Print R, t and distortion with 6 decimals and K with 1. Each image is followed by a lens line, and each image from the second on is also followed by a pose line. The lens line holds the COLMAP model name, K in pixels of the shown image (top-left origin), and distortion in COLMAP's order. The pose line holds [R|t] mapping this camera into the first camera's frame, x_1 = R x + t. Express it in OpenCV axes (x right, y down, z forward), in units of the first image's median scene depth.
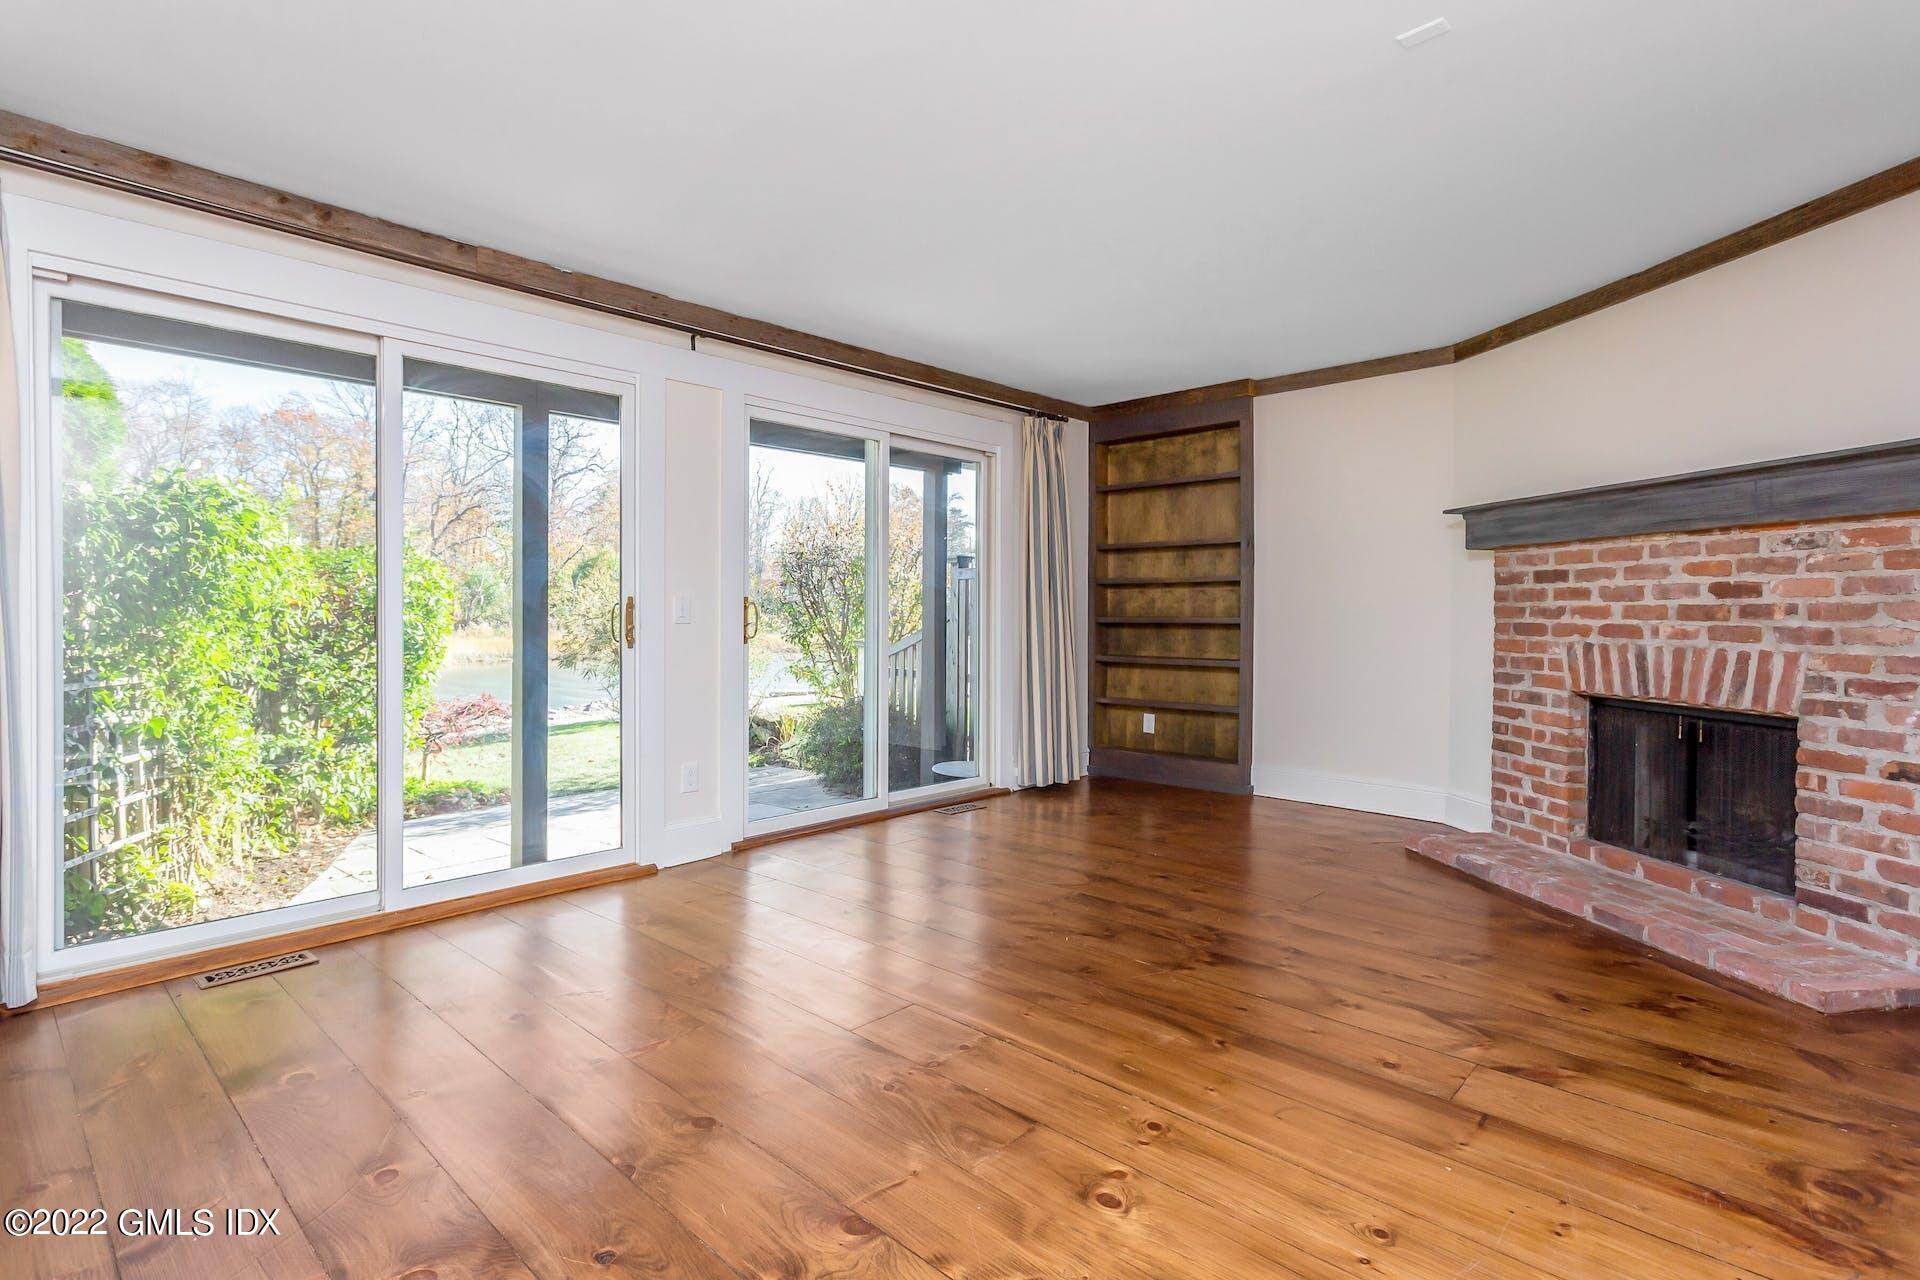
lens RADIAL K [[935.9, 0, 960.6], [0, 935.9, 611.7], [0, 0, 1]] dist [0.002789, 0.000400]
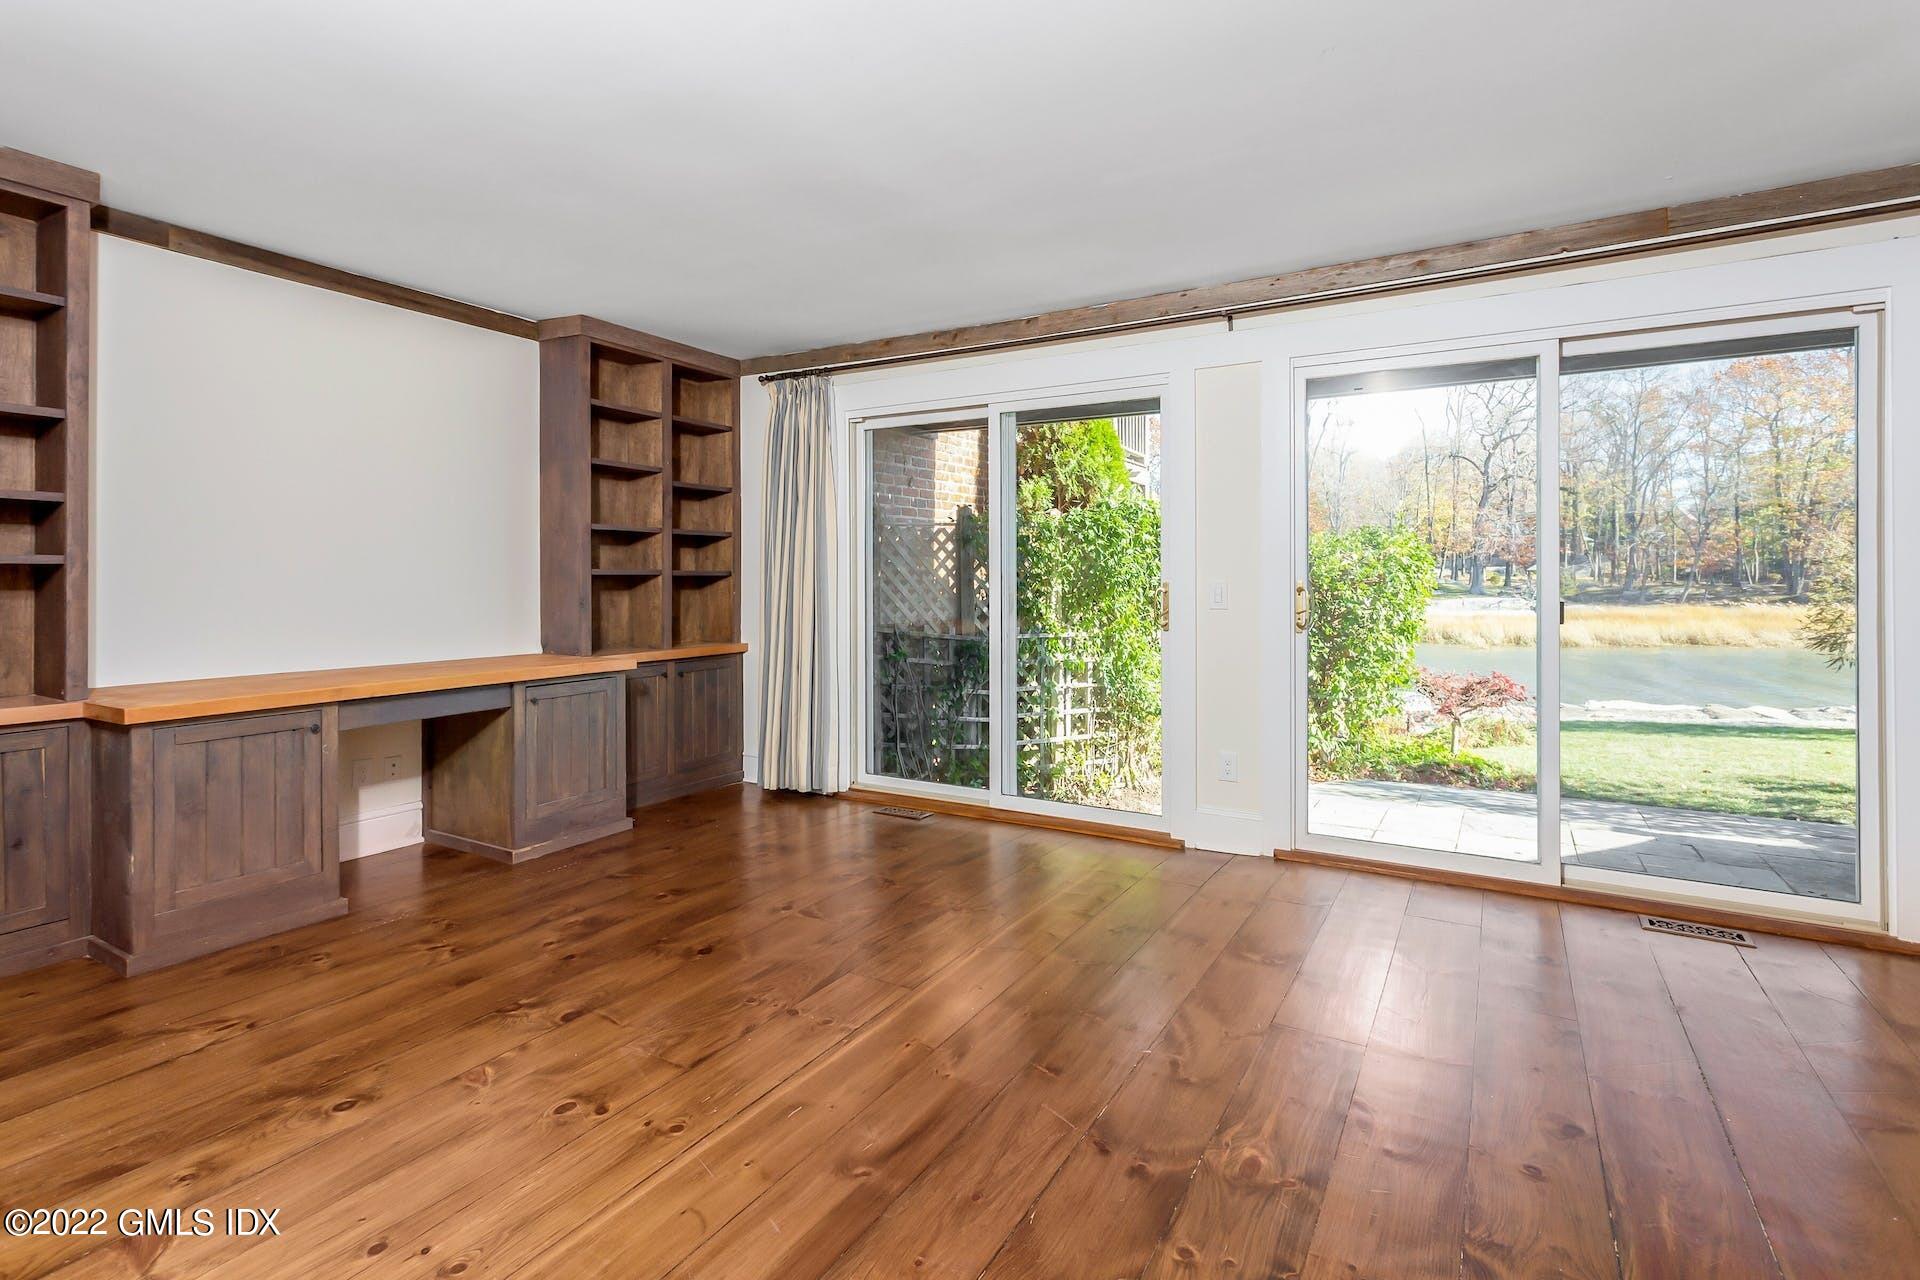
lens RADIAL K [[918.5, 0, 951.9], [0, 918.5, 571.2], [0, 0, 1]] dist [0.001887, 0.000409]
pose [[0.215283, -0.007989, -0.976519, 0.877859], [0.002360, 0.999968, -0.007661, -0.032457], [0.976549, -0.000655, 0.215295, 0.757613]]
